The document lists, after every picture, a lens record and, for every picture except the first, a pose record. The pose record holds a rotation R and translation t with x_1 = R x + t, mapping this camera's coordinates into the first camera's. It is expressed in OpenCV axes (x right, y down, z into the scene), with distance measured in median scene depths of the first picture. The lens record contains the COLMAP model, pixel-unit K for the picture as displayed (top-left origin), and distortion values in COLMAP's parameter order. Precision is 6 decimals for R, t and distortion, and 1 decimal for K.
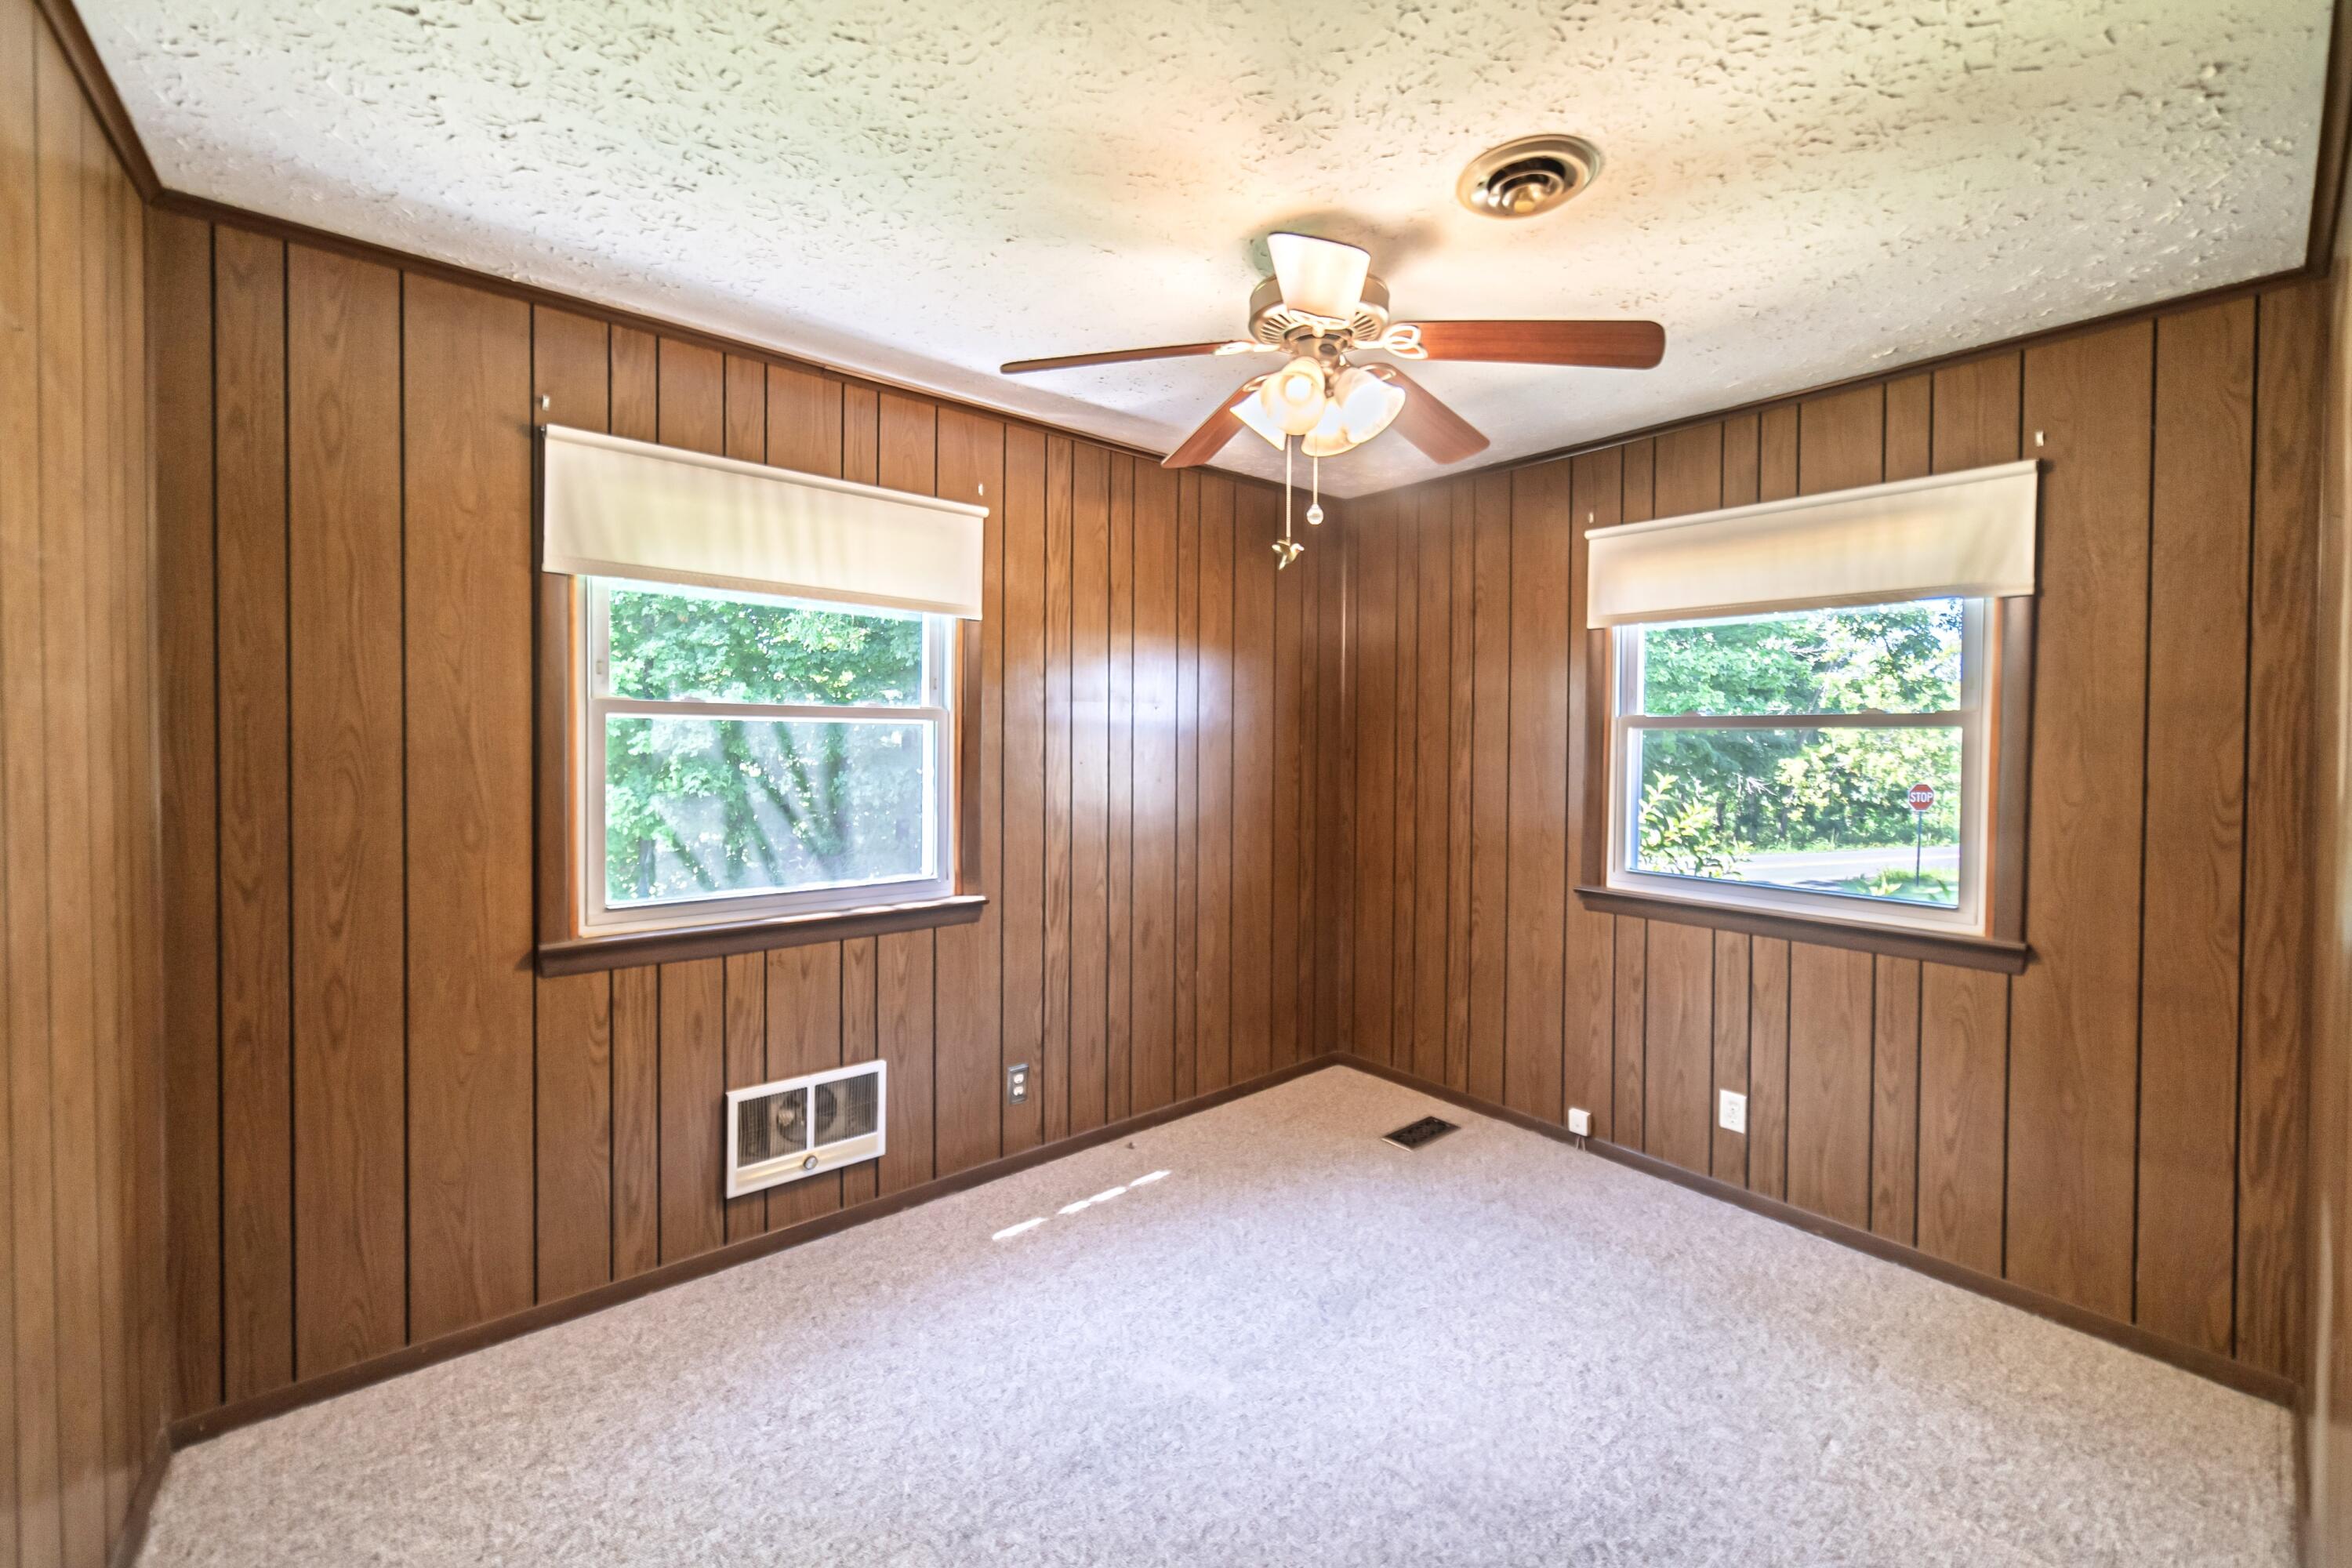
lens RADIAL K [[910.1, 0, 1176.0], [0, 910.1, 784.0], [0, 0, 1]] dist [0.001334, 0.000376]
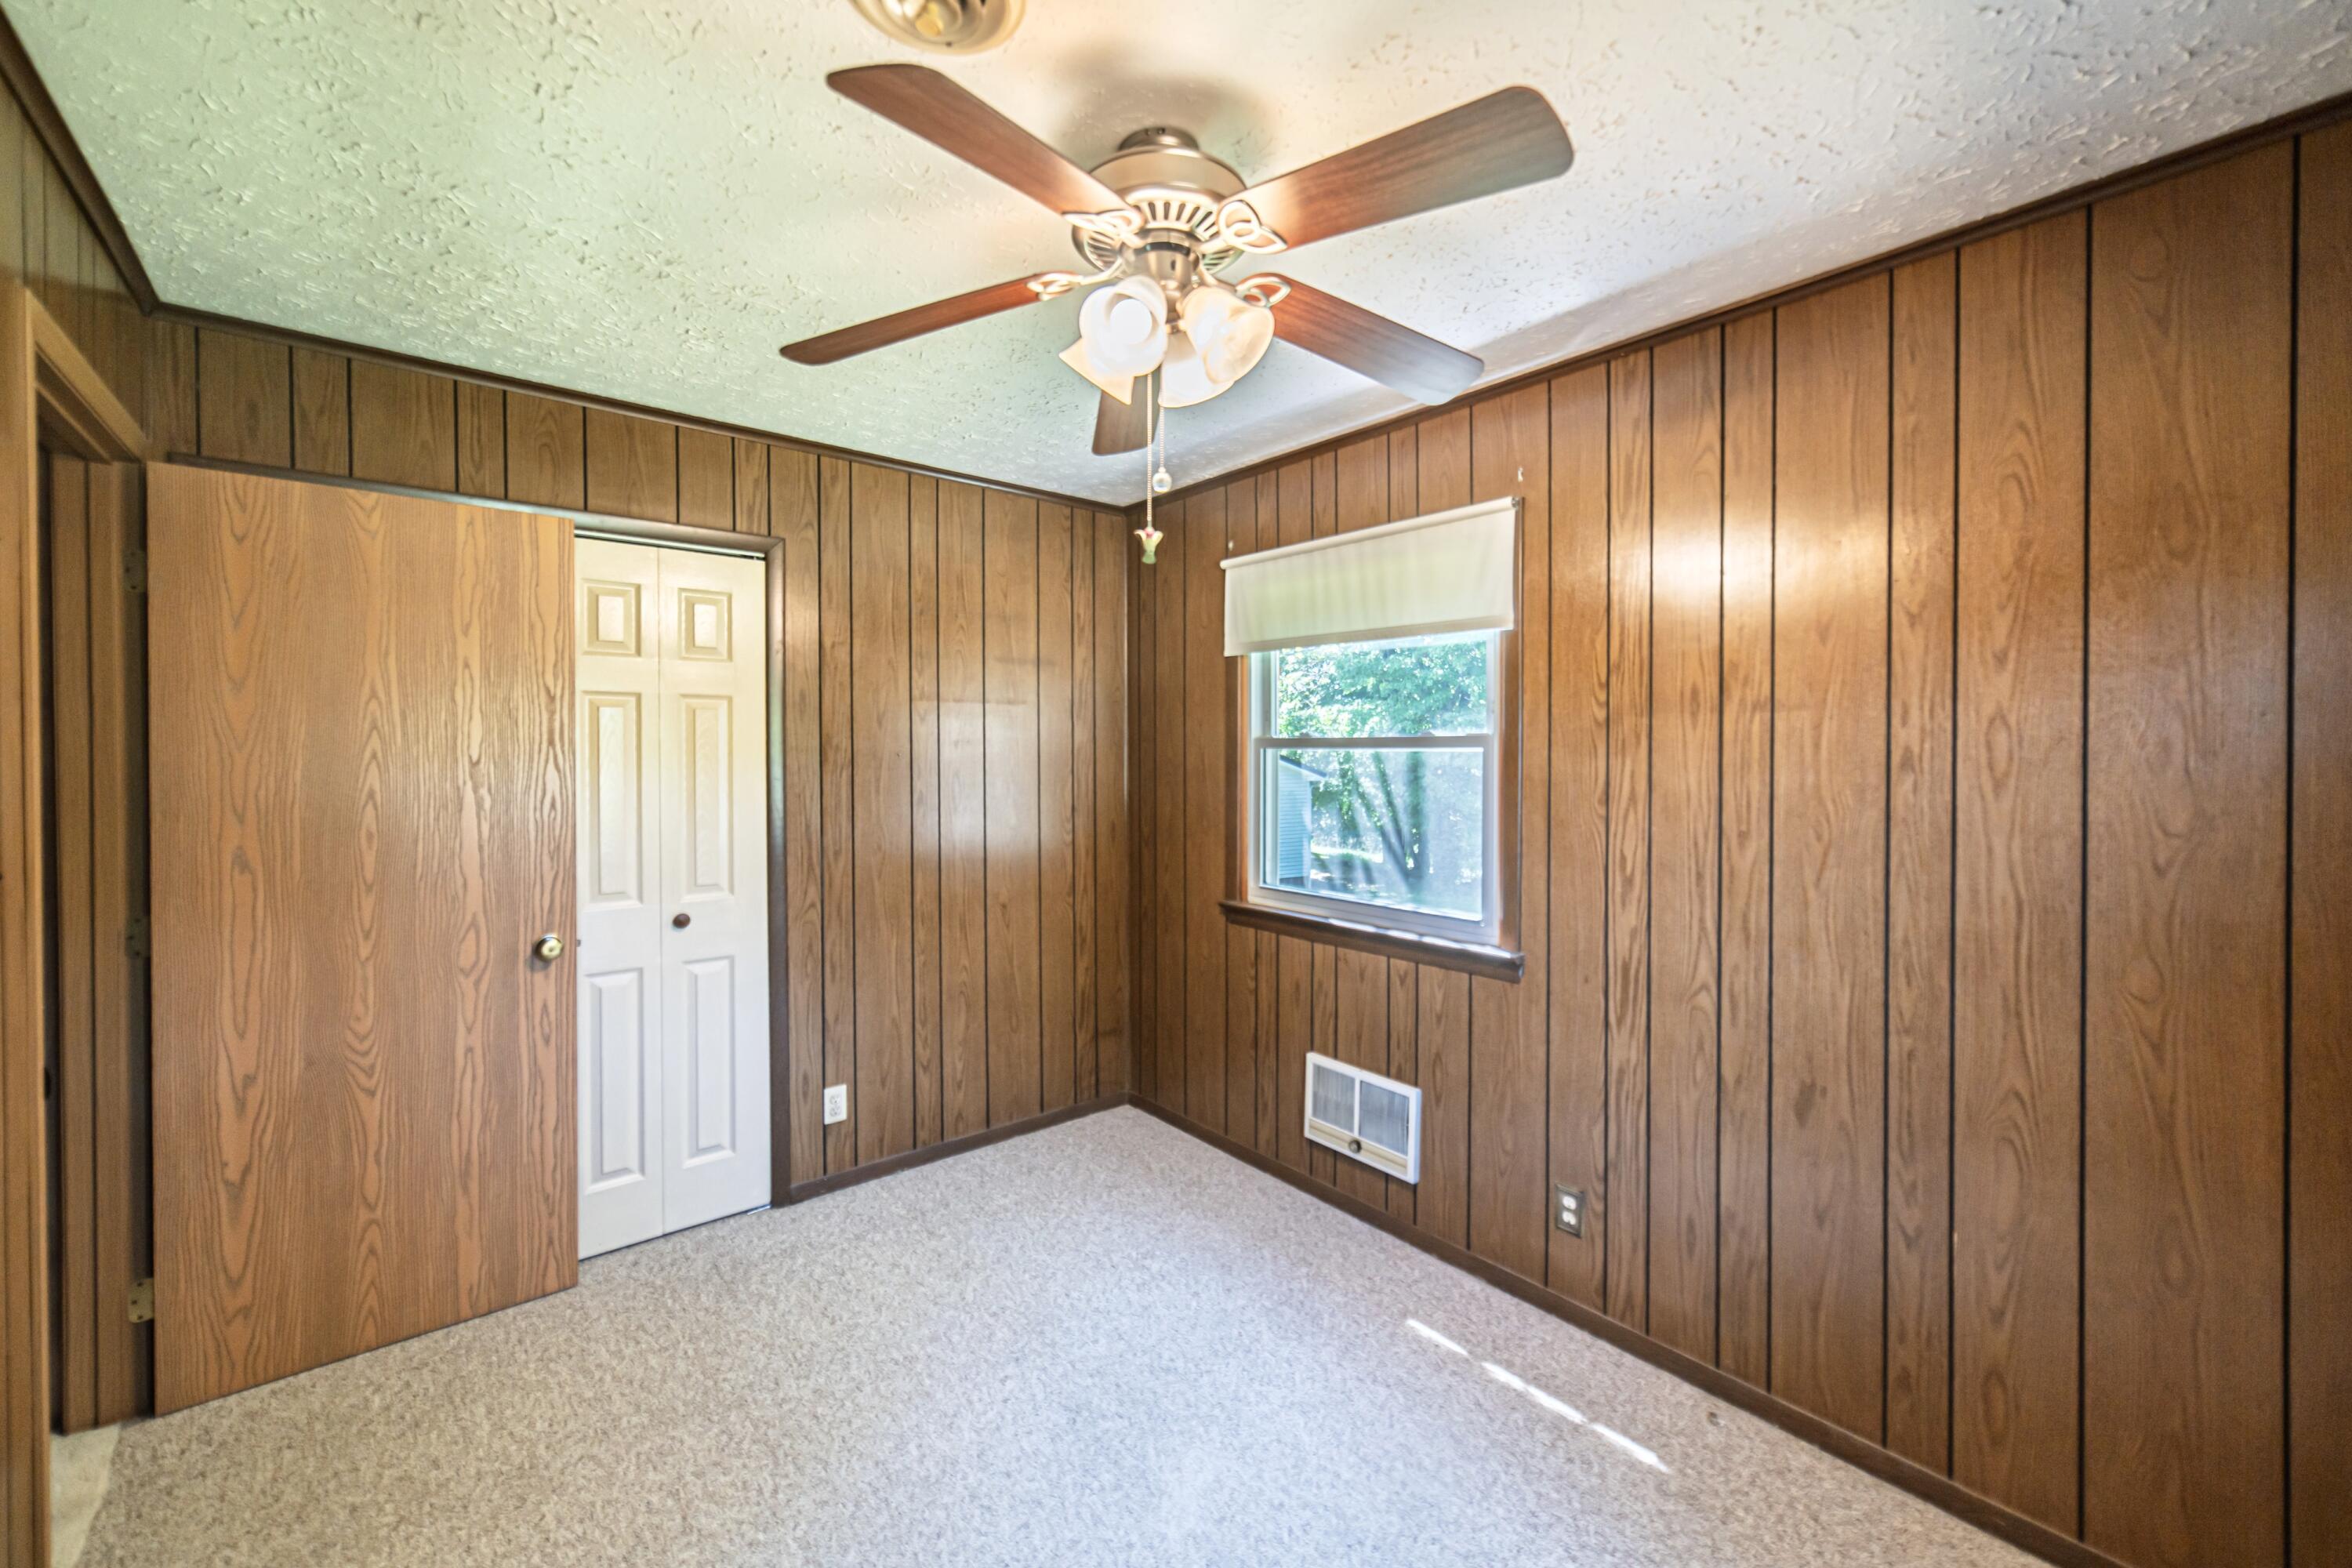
lens RADIAL K [[910.1, 0, 1176.0], [0, 910.1, 784.0], [0, 0, 1]] dist [0.001334, 0.000376]
pose [[0.014885, 0.032409, -0.999364, 0.657563], [-0.045652, 0.998454, 0.031700, -0.049295], [0.998847, 0.045151, 0.016342, 0.705011]]
